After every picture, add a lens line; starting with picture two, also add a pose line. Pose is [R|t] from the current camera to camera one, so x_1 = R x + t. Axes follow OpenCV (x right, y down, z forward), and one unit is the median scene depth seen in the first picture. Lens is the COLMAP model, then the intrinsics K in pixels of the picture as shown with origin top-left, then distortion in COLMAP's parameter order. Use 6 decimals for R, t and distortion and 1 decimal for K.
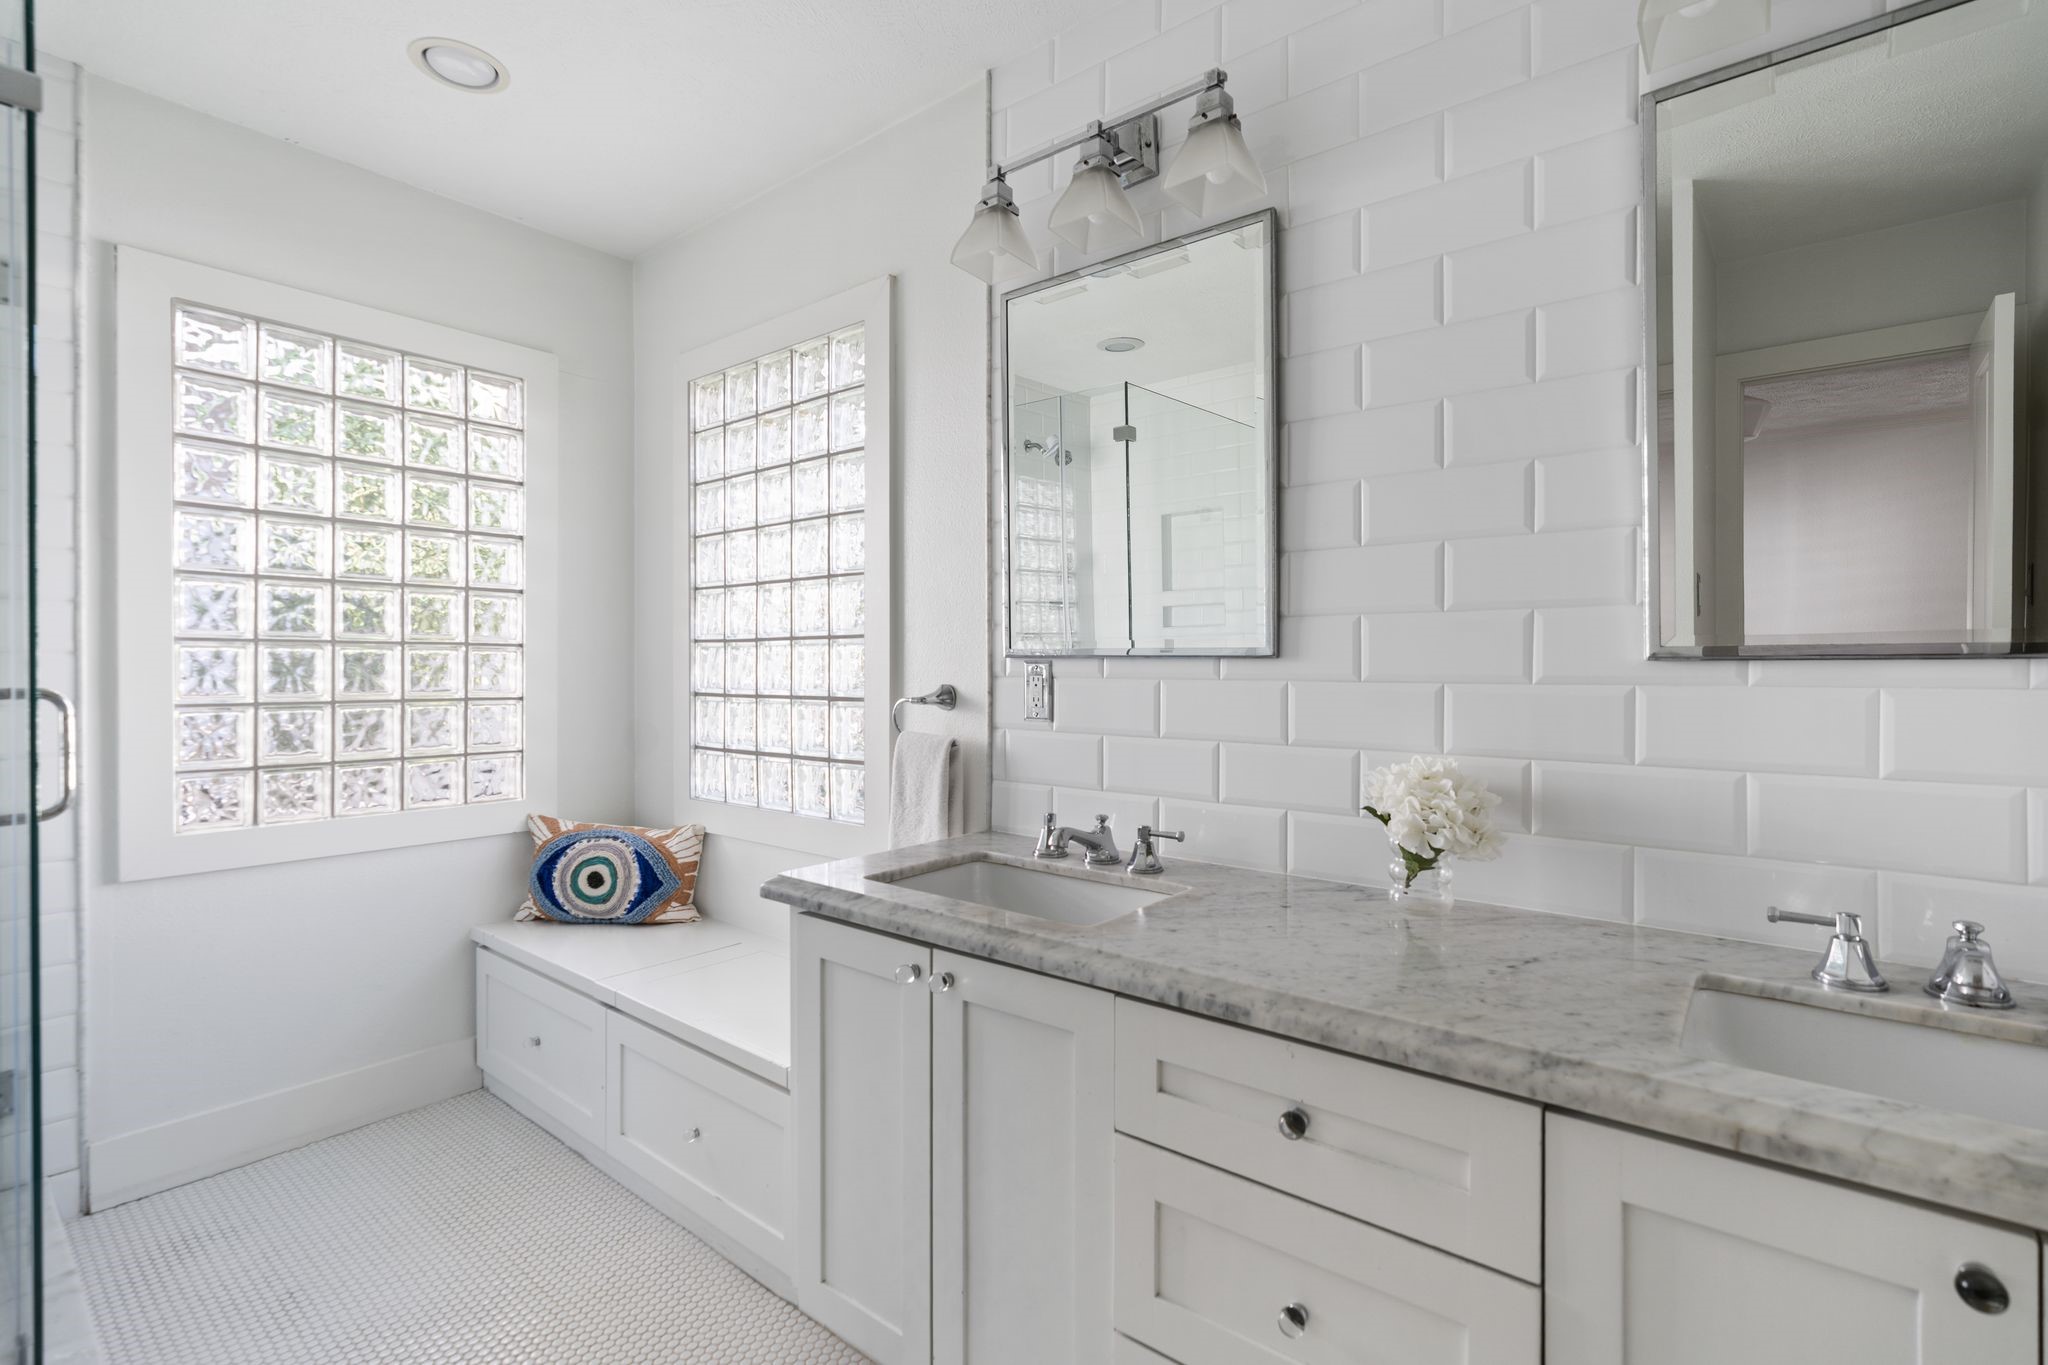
lens RADIAL K [[914.2, 0, 1021.1], [0, 914.2, 668.7], [0, 0, 1]] dist [-0.046691, -0.000211]
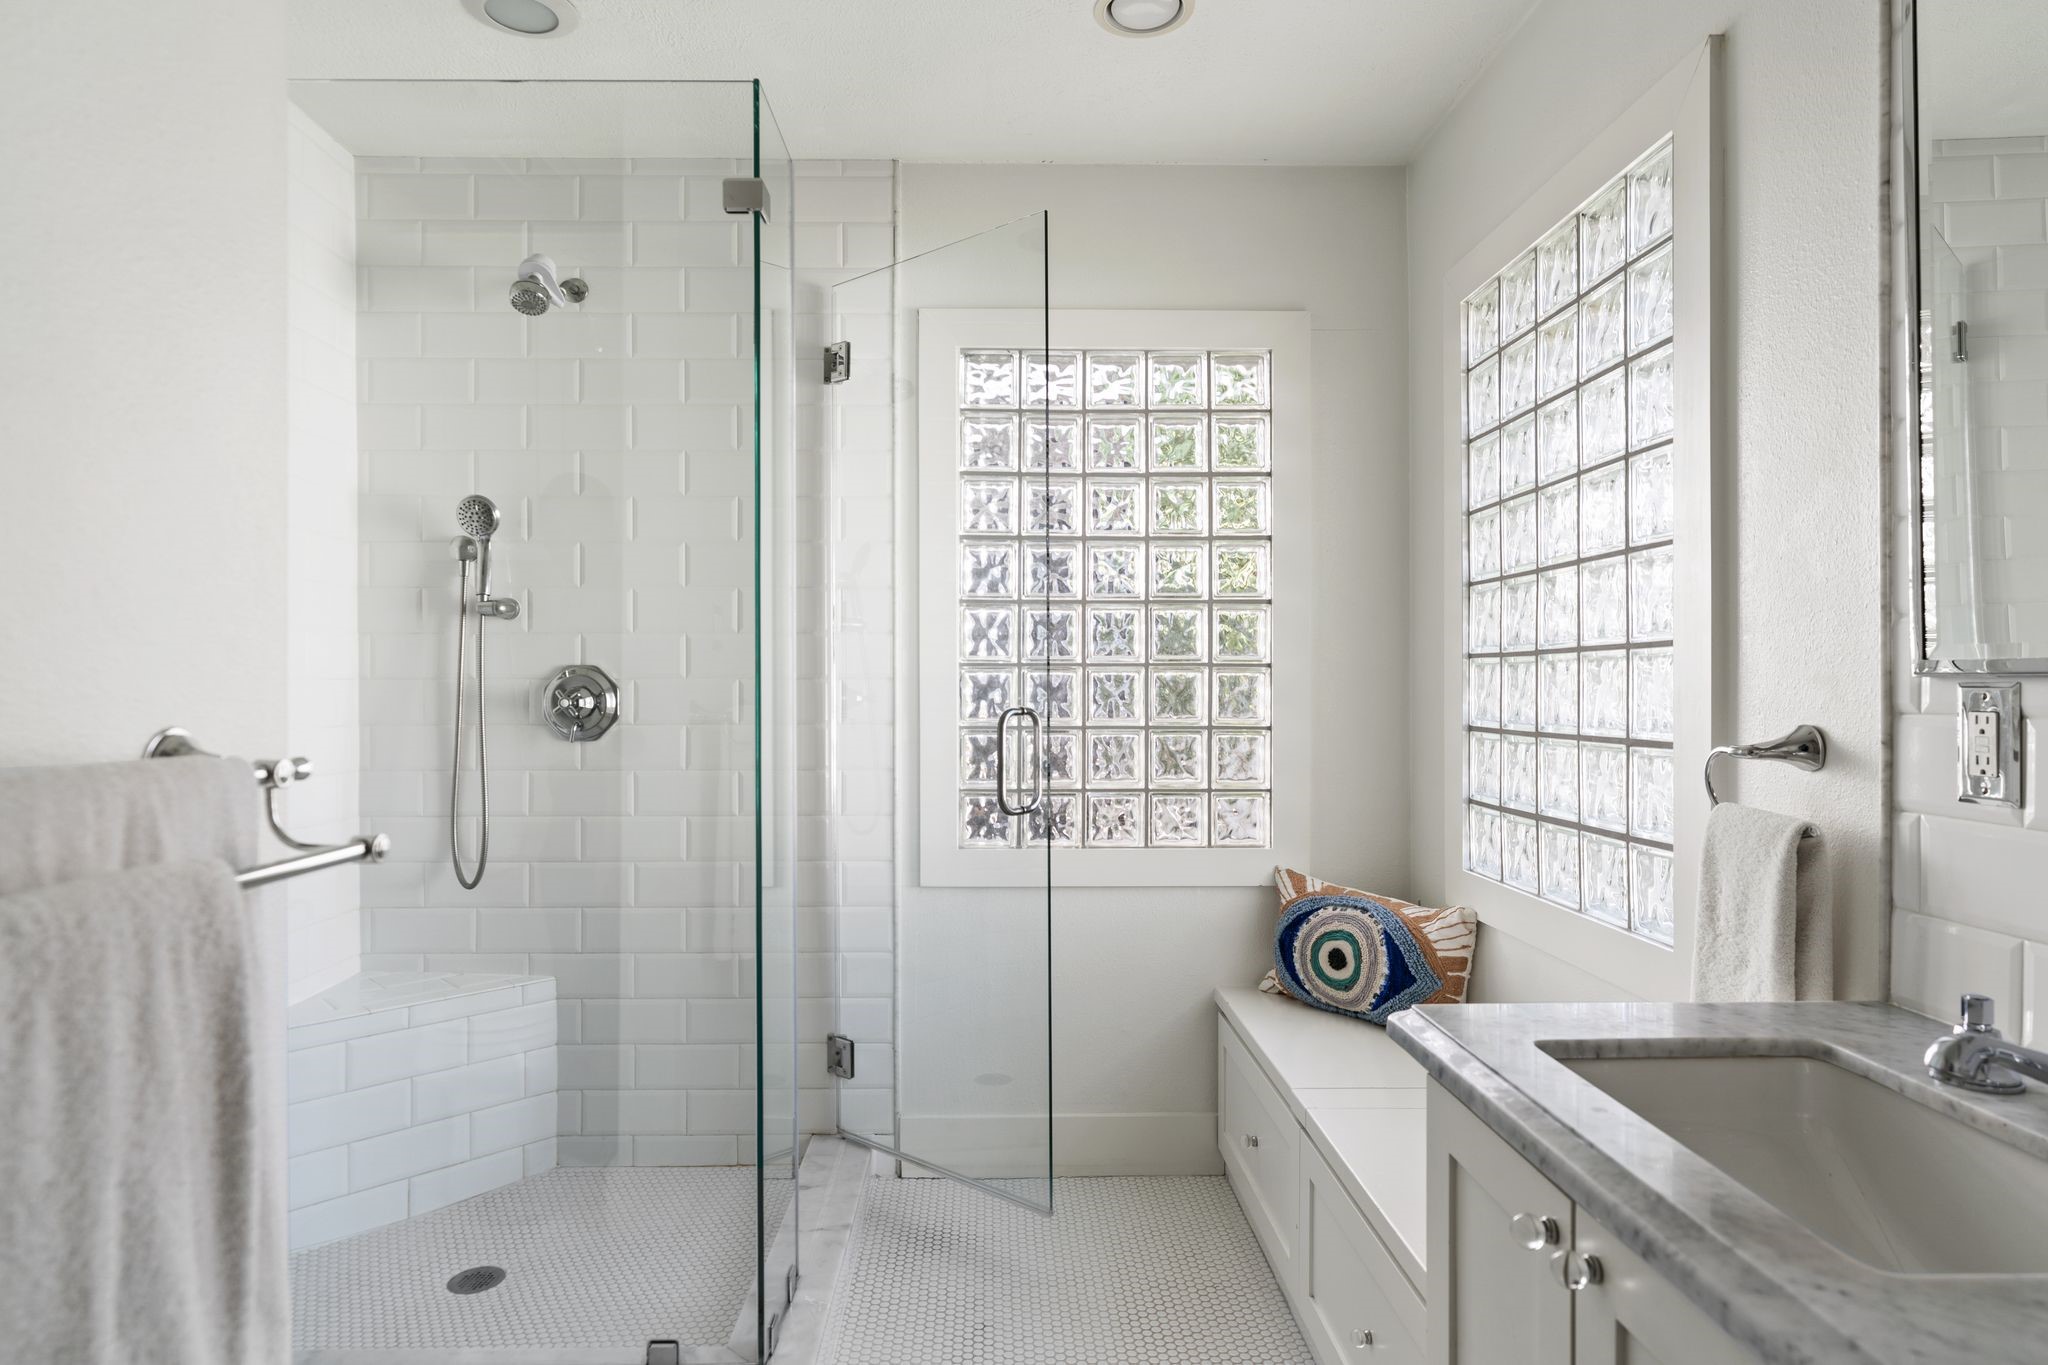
lens RADIAL K [[1116.6, 0, 1022.3], [0, 1116.6, 691.4], [0, 0, 1]] dist [-0.016793, 0.002091]
pose [[0.635414, 0.002085, -0.772169, 0.110207], [-0.002379, 0.999997, 0.000742, -0.002207], [0.772168, 0.001366, 0.635417, 0.160736]]
